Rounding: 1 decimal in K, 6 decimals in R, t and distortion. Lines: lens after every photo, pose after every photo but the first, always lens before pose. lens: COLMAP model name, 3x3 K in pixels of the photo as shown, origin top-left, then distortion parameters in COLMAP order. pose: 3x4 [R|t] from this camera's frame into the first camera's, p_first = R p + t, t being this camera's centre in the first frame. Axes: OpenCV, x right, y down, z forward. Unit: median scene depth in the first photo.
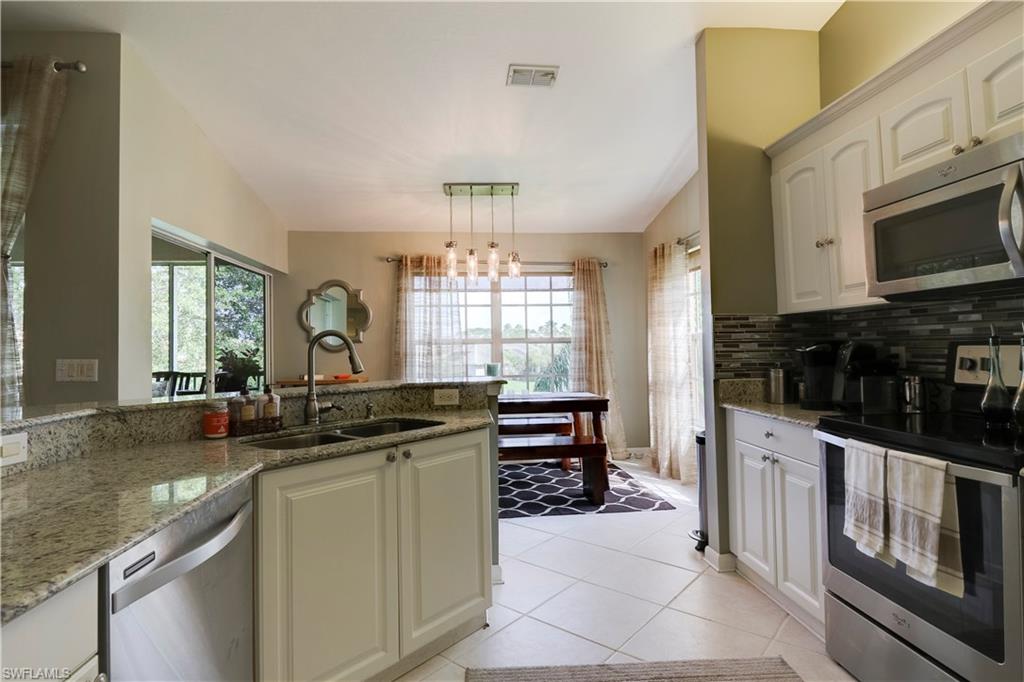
lens RADIAL K [[543.7, 0, 511.9], [0, 543.7, 331.5], [0, 0, 1]] dist [0.000896, -0.000333]
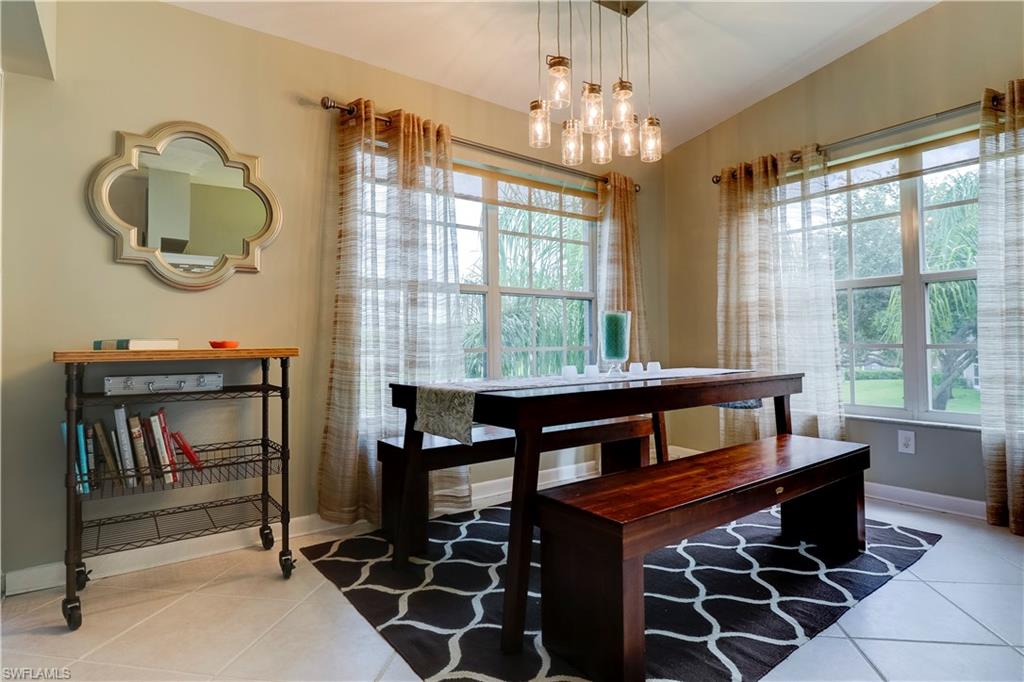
lens RADIAL K [[543.7, 0, 511.9], [0, 543.7, 331.5], [0, 0, 1]] dist [0.000896, -0.000333]
pose [[0.861566, 0.018948, 0.507292, -0.328381], [-0.017446, 0.999818, -0.007716, 0.070897], [-0.507346, -0.002202, 0.861740, 0.506738]]
